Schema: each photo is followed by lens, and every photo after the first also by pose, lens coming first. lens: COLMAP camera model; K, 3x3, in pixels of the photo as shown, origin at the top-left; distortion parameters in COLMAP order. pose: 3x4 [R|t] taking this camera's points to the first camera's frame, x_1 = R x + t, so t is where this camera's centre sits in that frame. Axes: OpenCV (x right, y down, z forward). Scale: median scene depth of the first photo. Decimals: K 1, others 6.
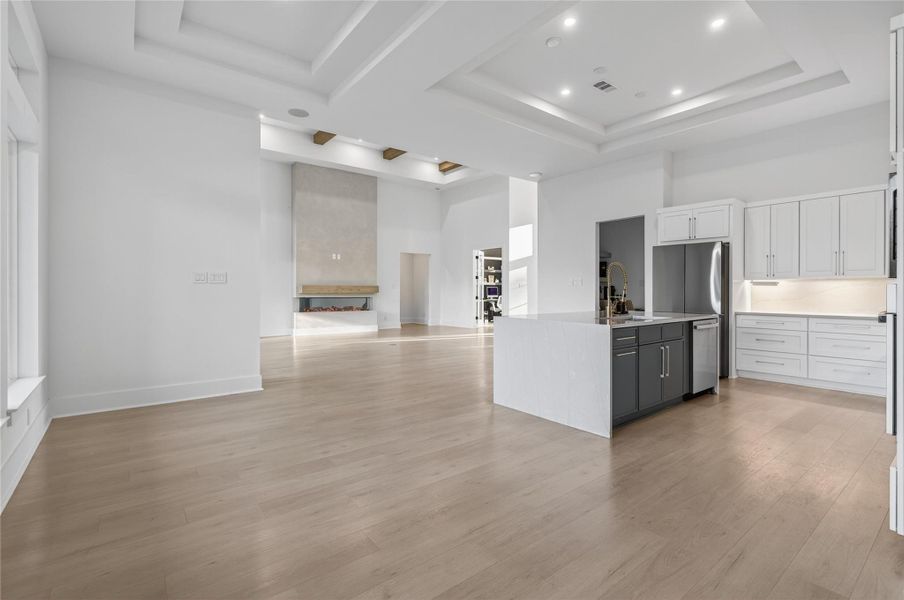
lens RADIAL K [[412.5, 0, 452.9], [0, 412.5, 290.8], [0, 0, 1]] dist [-0.000898, -0.000144]
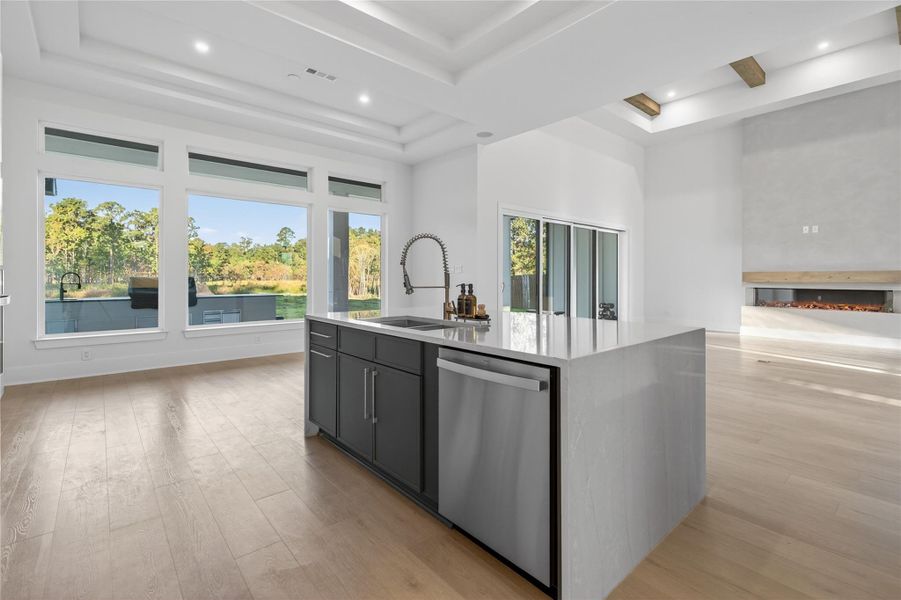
lens RADIAL K [[410.8, 0, 446.8], [0, 410.8, 278.8], [0, 0, 1]] dist [0.003098, 0.000226]
pose [[0.039034, 0.003217, -0.999233, 0.388598], [-0.004193, 0.999987, 0.003056, -0.000136], [0.999229, 0.004071, 0.039047, 0.377819]]
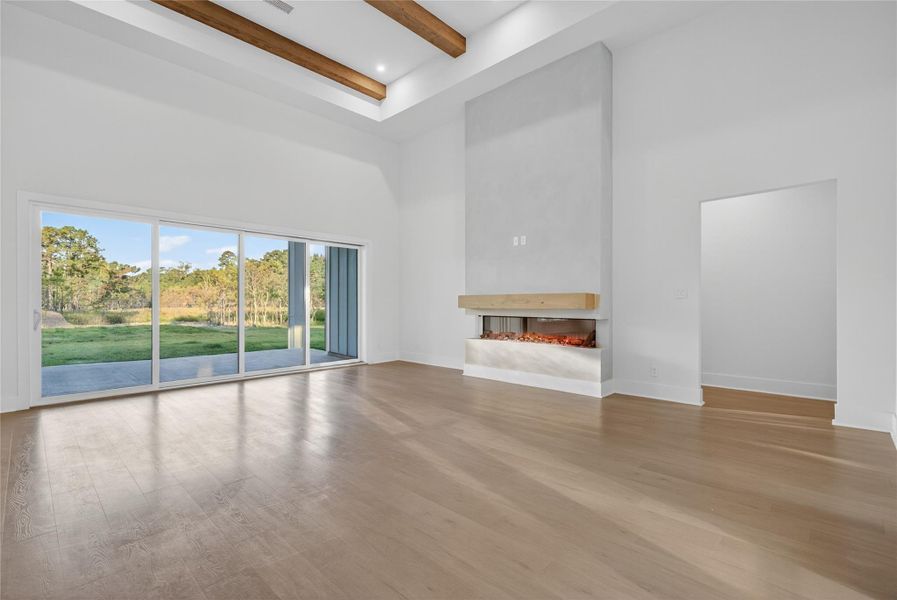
lens RADIAL K [[406.7, 0, 447.8], [0, 406.7, 303.8], [0, 0, 1]] dist [0.003012, 0.000447]
pose [[0.139361, 0.000364, -0.990242, 0.234056], [-0.002935, 0.999996, -0.000046, -0.000531], [0.990237, 0.002913, 0.139362, 0.854304]]
